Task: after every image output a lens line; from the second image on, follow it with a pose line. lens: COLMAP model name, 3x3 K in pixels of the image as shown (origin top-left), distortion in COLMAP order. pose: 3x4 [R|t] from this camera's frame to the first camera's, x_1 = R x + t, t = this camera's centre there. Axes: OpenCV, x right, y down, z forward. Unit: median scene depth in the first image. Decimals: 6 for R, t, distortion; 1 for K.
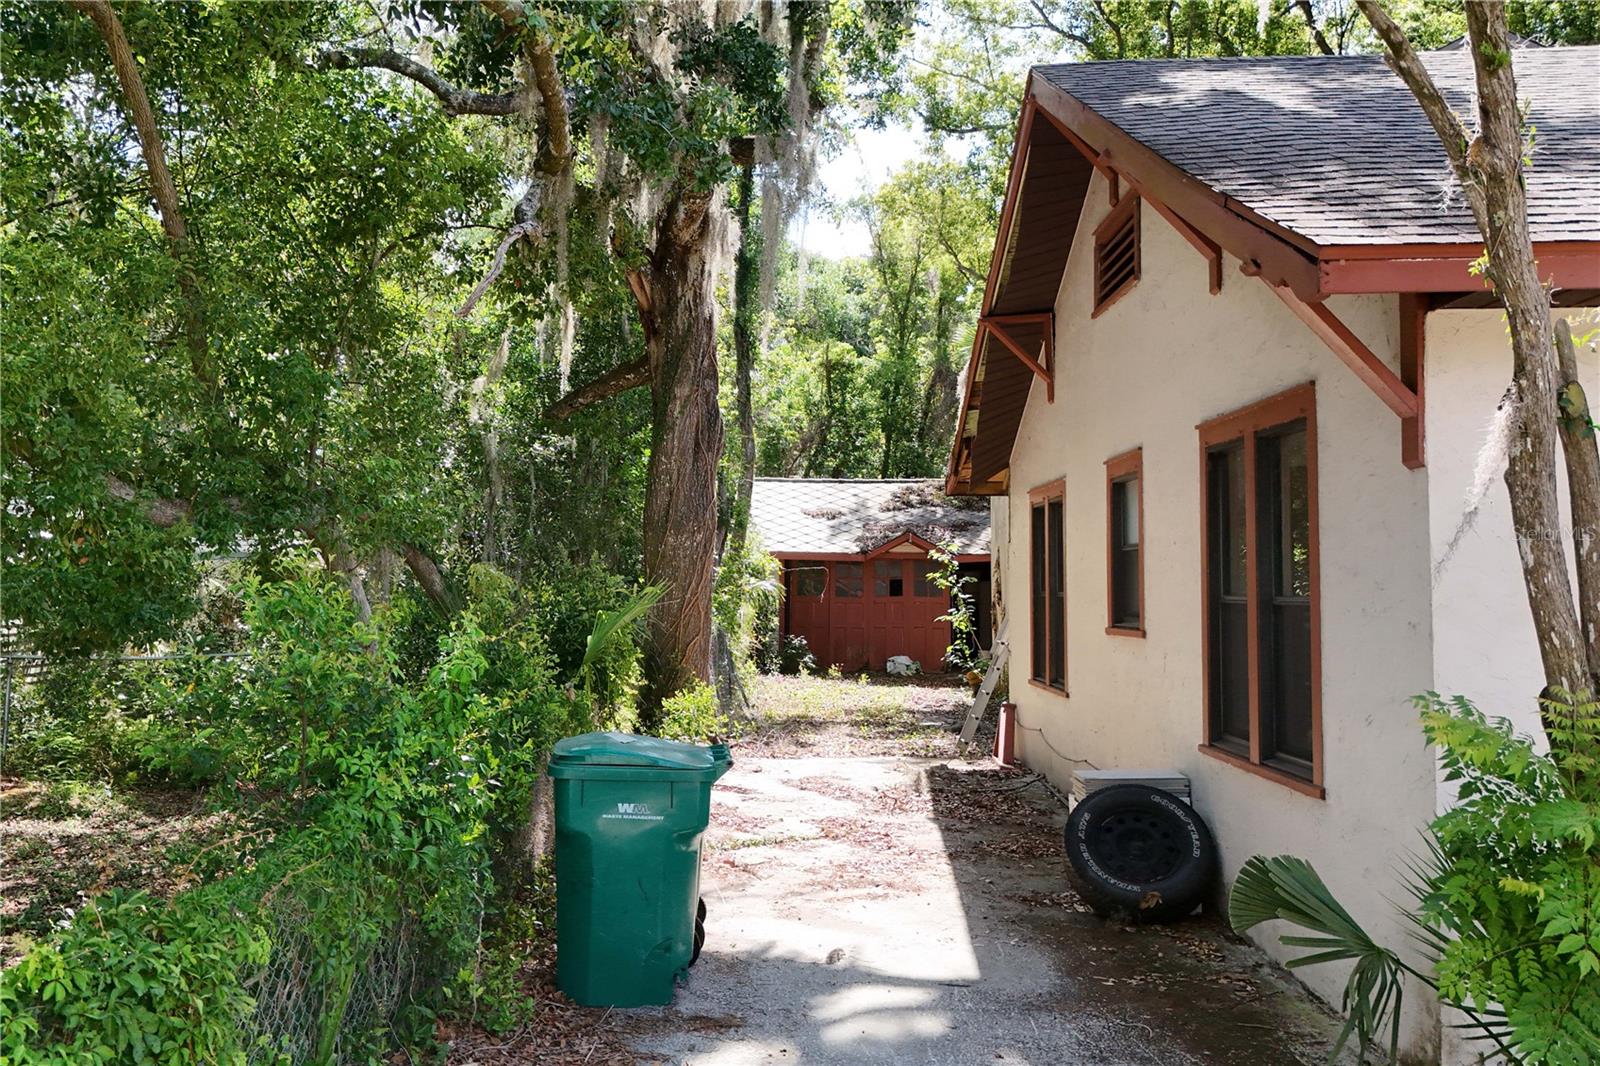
lens RADIAL K [[1115.4, 0, 800.0], [0, 1115.4, 533.0], [0, 0, 1]] dist [0.070062, -0.001091]
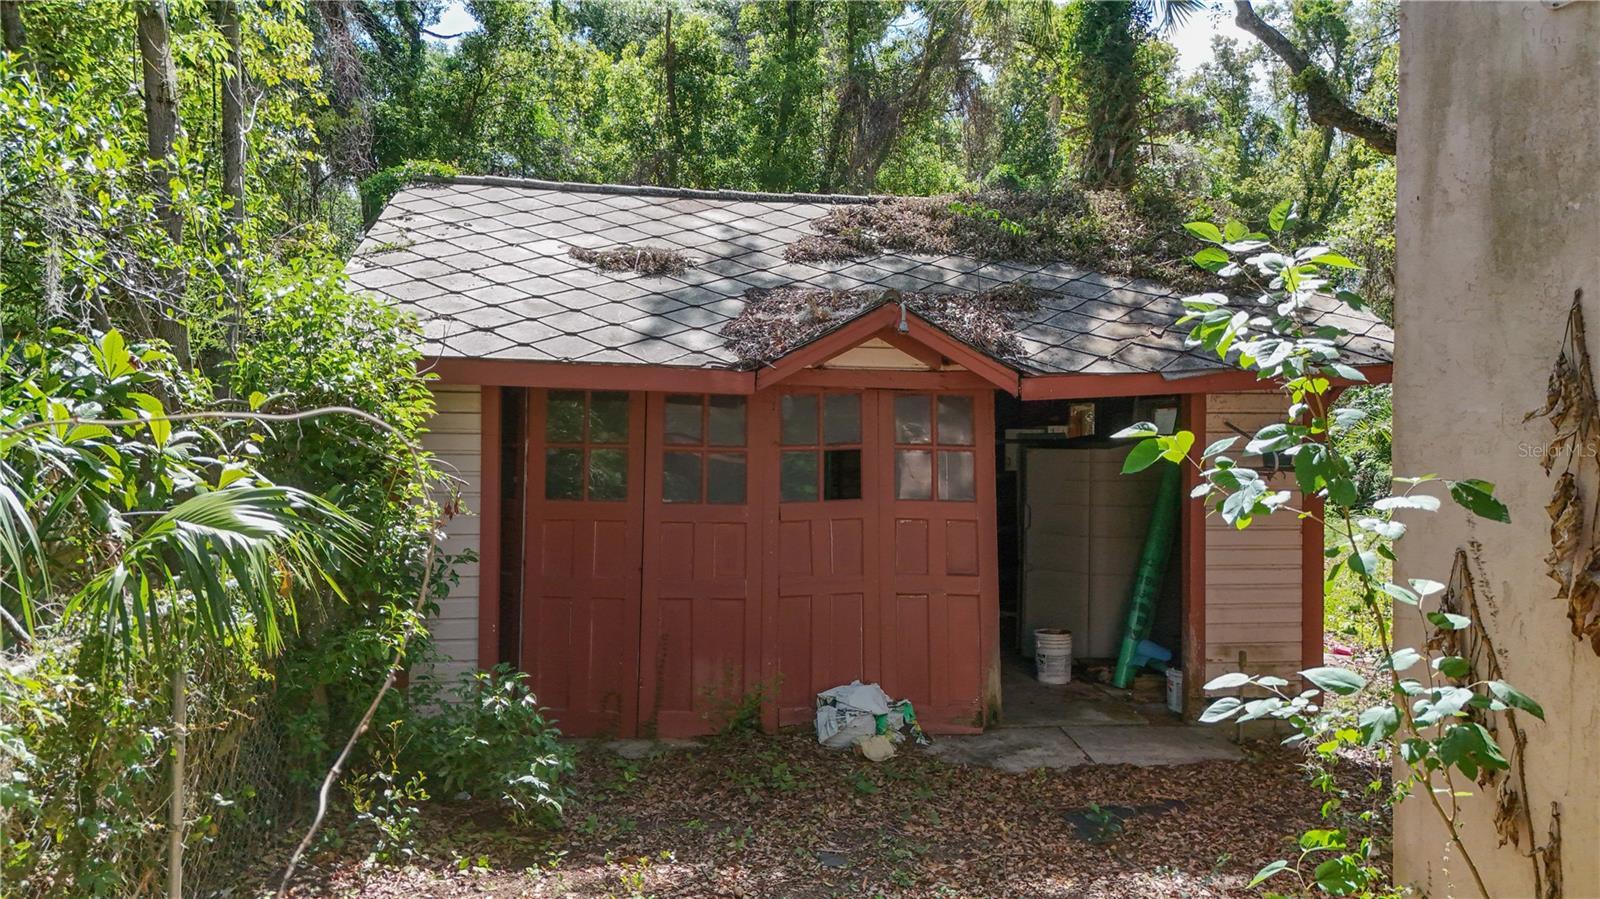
lens RADIAL K [[1204.8, 0, 800.0], [0, 1204.8, 449.5], [0, 0, 1]] dist [0.090266, -0.134832]
pose [[0.992519, 0.004823, 0.121992, 0.026914], [-0.013009, 0.997709, 0.066397, 0.016489], [-0.121392, -0.067487, 0.990308, 0.600242]]
